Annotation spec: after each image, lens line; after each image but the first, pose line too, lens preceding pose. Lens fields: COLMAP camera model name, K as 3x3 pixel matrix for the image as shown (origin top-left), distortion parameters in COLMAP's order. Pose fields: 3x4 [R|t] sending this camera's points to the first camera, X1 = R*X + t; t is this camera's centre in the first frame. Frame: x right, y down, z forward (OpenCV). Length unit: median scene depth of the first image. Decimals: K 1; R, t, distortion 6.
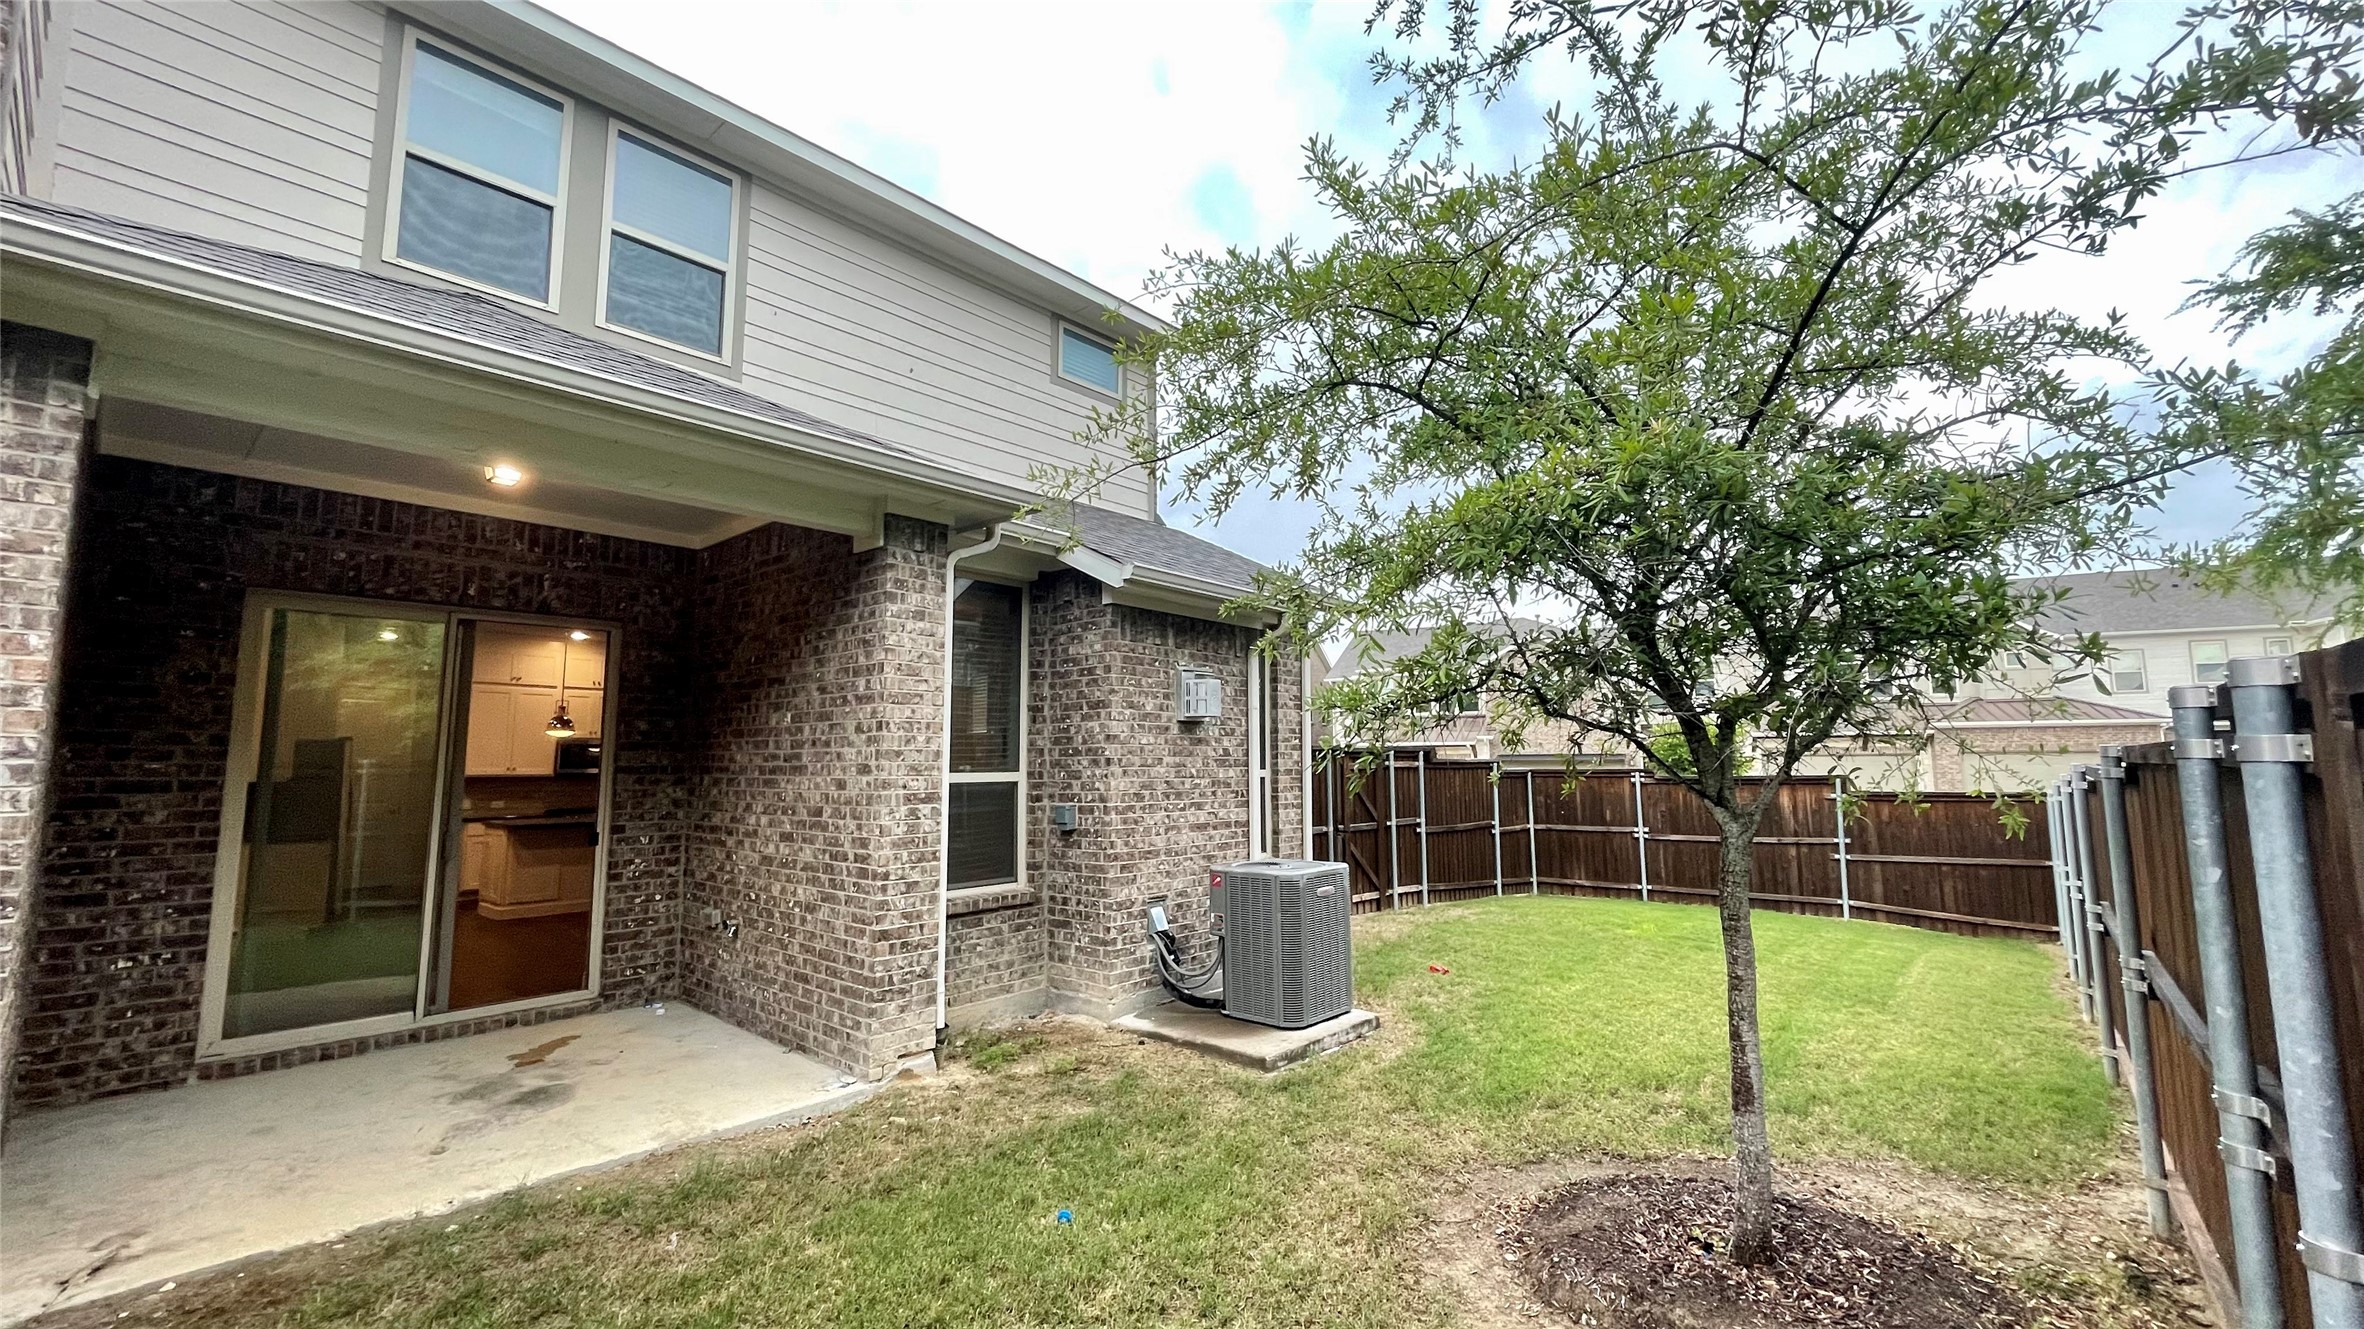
lens RADIAL K [[957.4, 0, 1181.2], [0, 957.4, 657.4], [0, 0, 1]] dist [-0.003935, -0.000236]
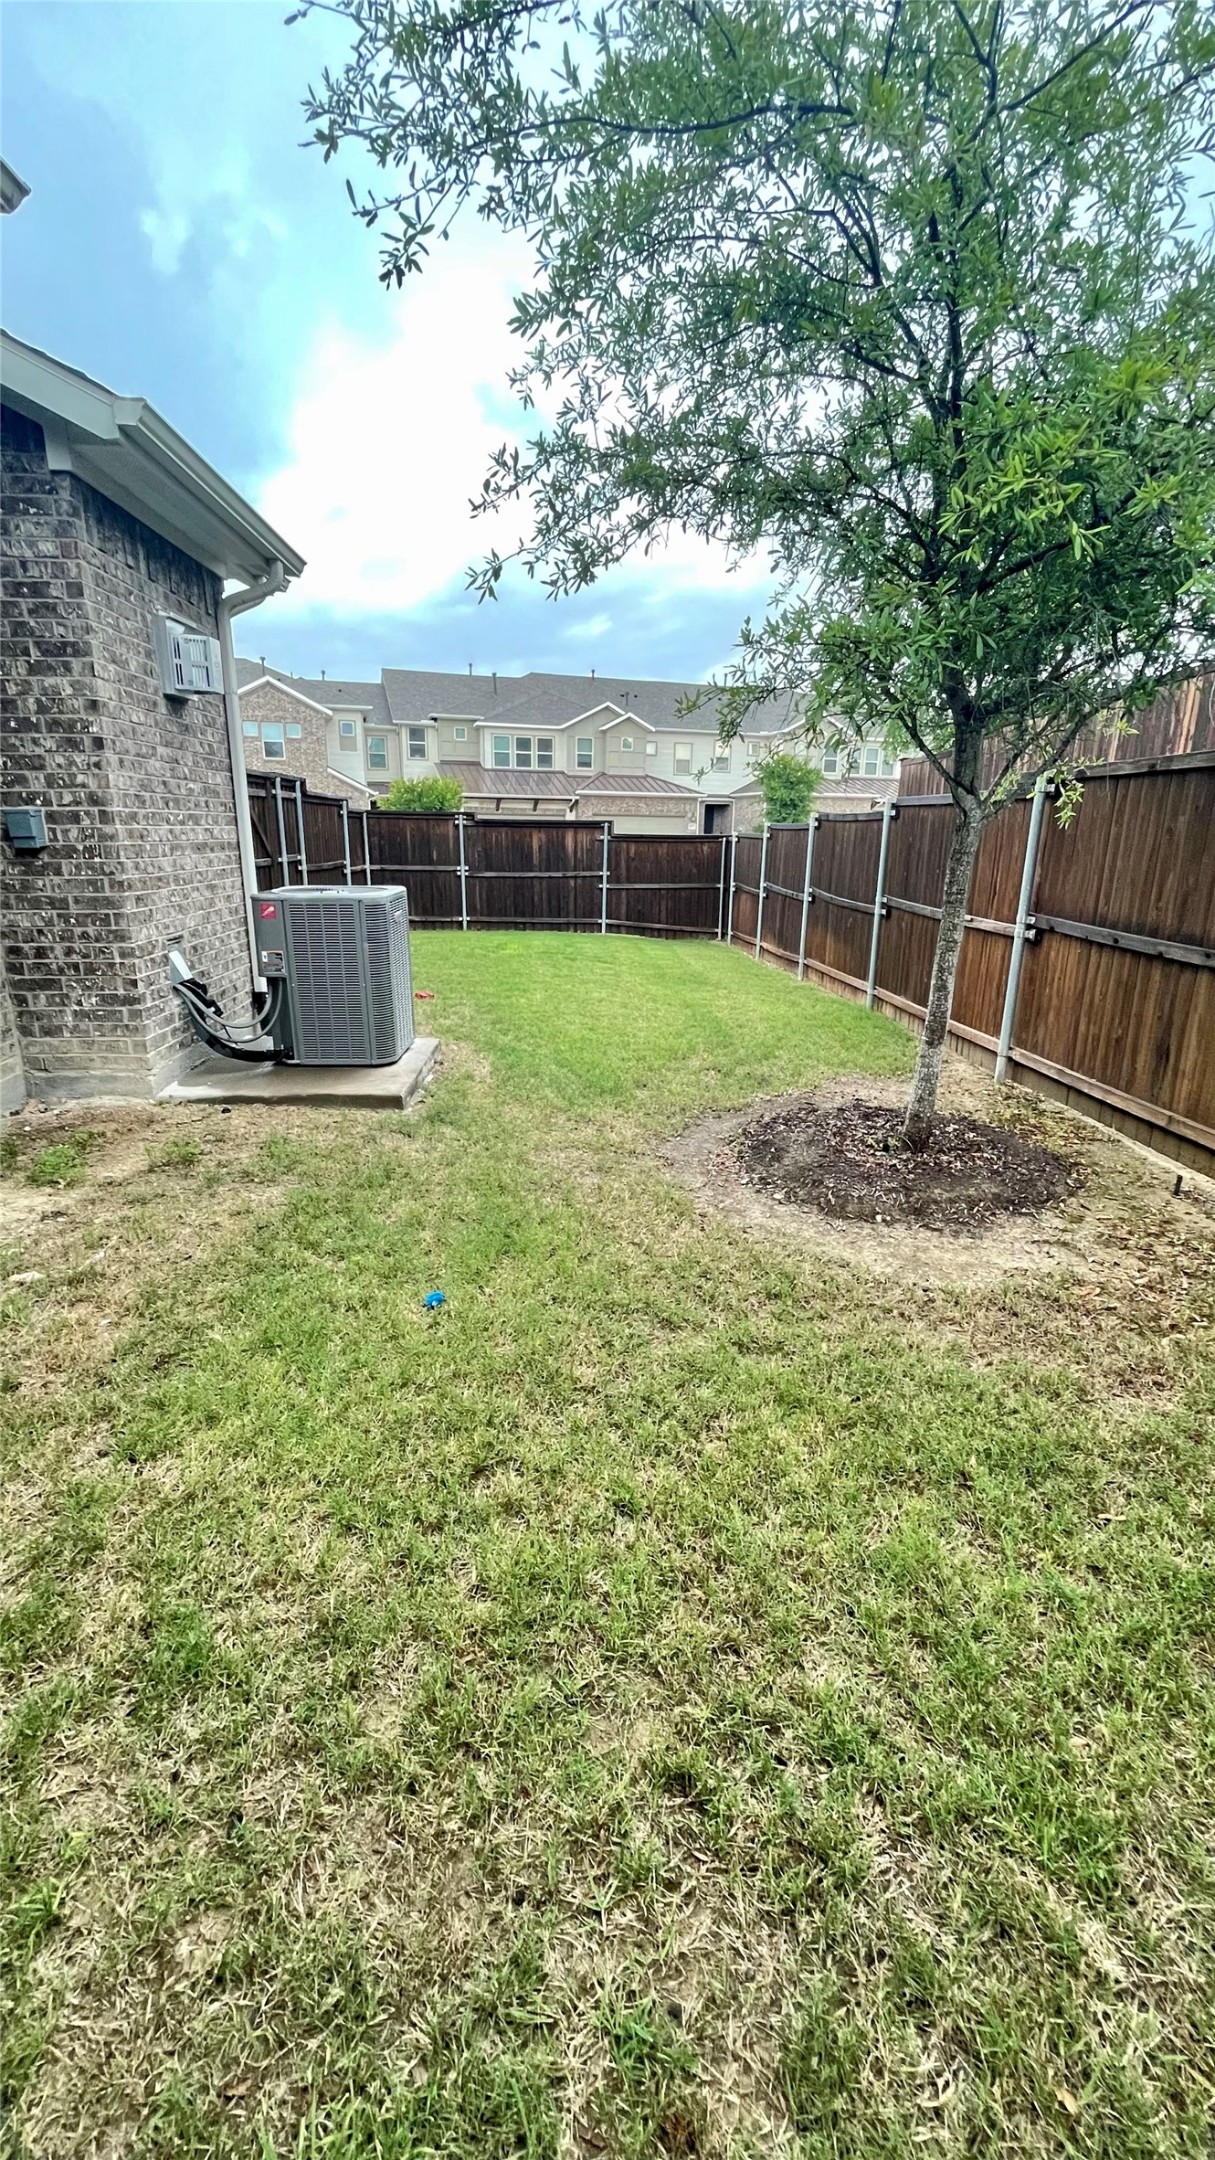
lens RADIAL K [[874.8, 0, 607.3], [0, 874.8, 1086.6], [0, 0, 1]] dist [-0.003935, -0.000236]
pose [[0.723698, -0.179954, 0.666242, -0.270831], [-0.095404, 0.930046, 0.354840, 0.081380], [-0.683491, -0.320359, 0.655904, 0.270721]]
